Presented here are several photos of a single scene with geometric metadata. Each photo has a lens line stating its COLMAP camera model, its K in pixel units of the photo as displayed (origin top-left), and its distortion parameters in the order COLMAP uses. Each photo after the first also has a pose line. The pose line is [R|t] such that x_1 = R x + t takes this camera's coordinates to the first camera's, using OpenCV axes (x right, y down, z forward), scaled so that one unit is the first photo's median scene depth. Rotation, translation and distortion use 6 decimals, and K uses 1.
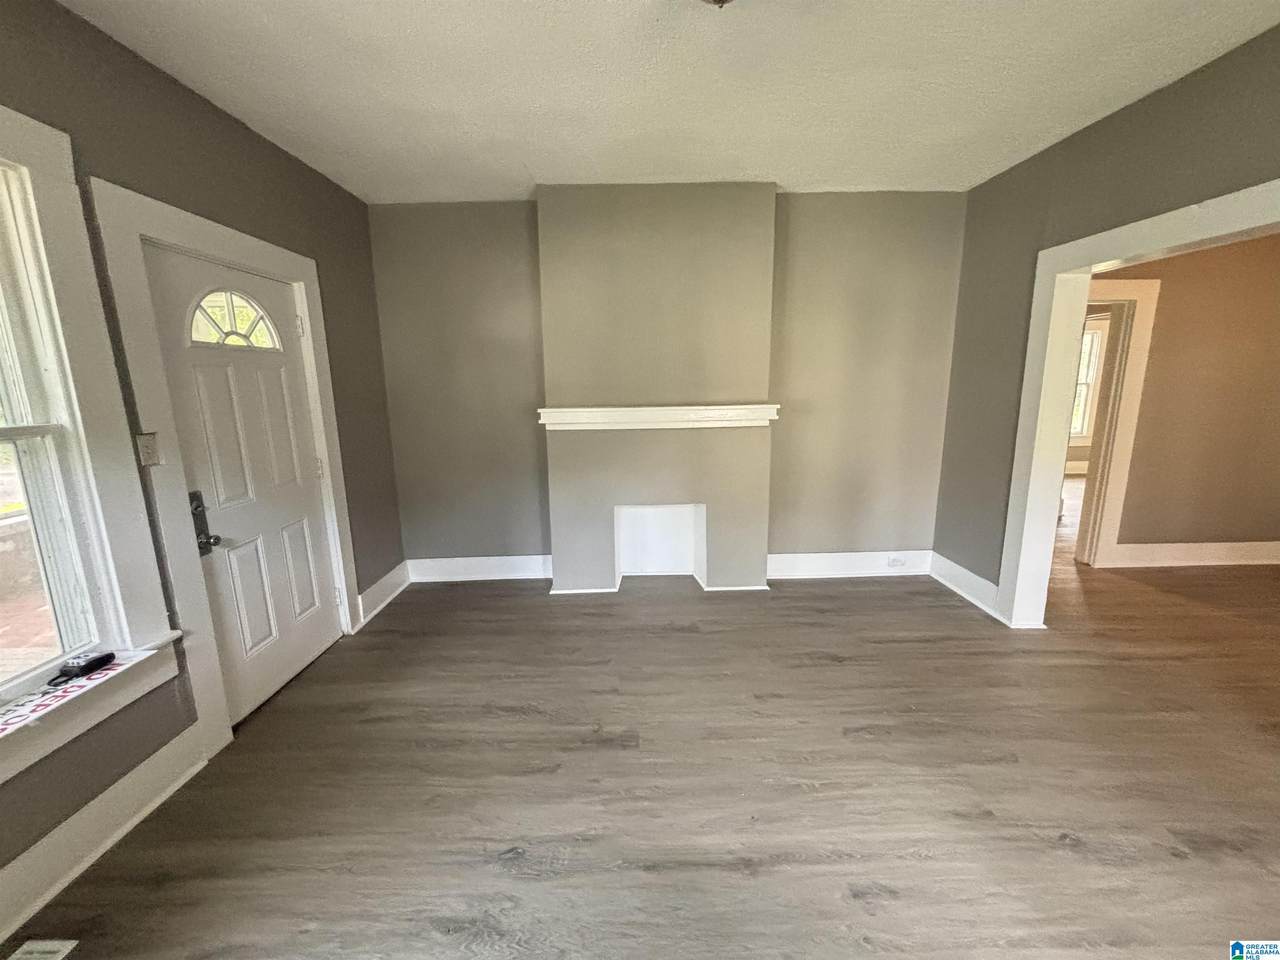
lens RADIAL K [[518.2, 0, 640.0], [0, 518.2, 480.0], [0, 0, 1]] dist [-0.000186, 0.004097]
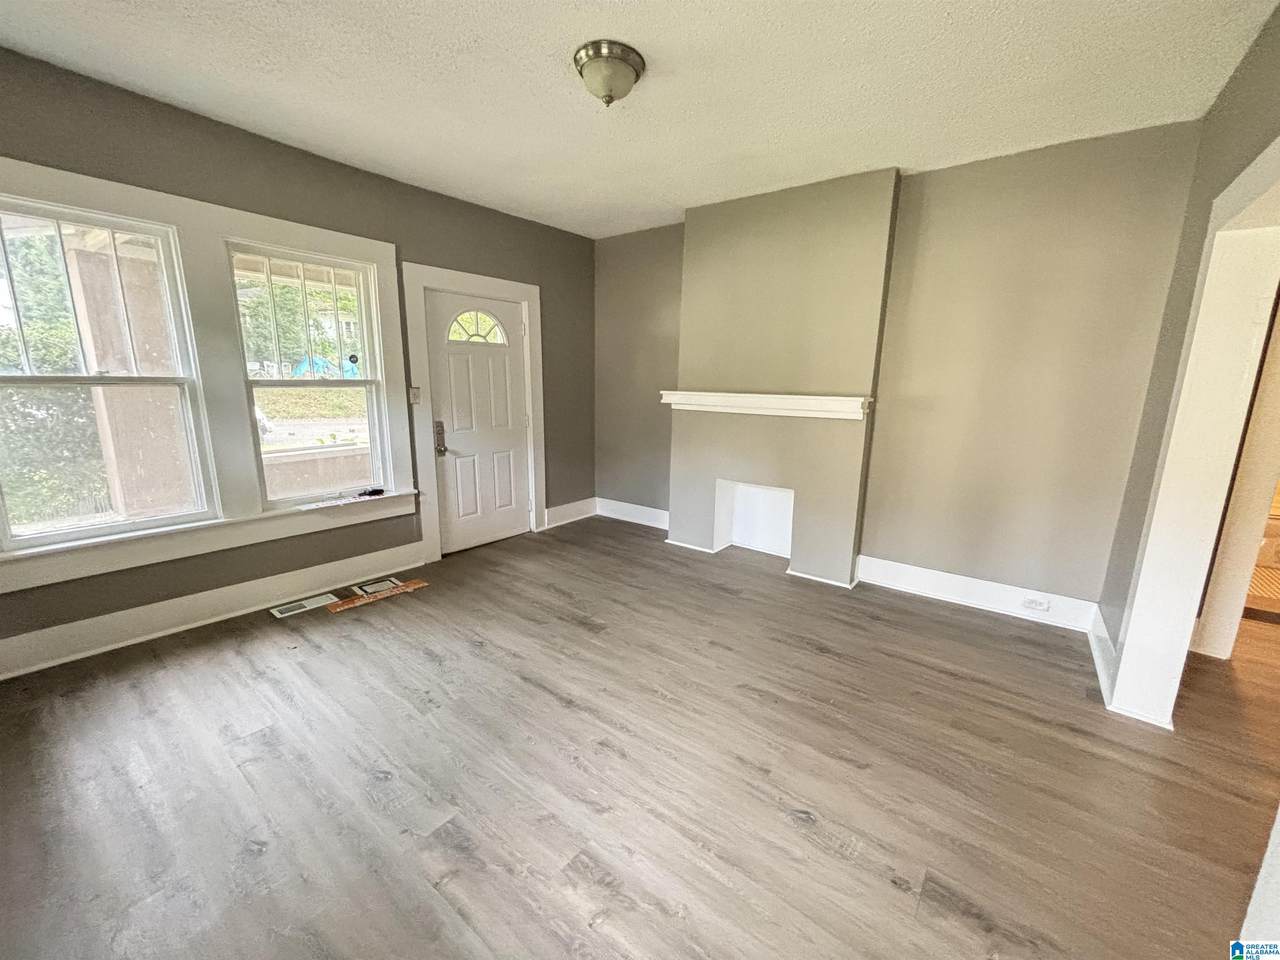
lens RADIAL K [[508.1, 0, 640.0], [0, 508.1, 480.0], [0, 0, 1]] dist [0.012847, 0.000051]
pose [[0.789501, 0.155233, -0.593793, 0.637536], [-0.144873, 0.987281, 0.065480, 0.004932], [0.596406, 0.034328, 0.801949, -0.023426]]
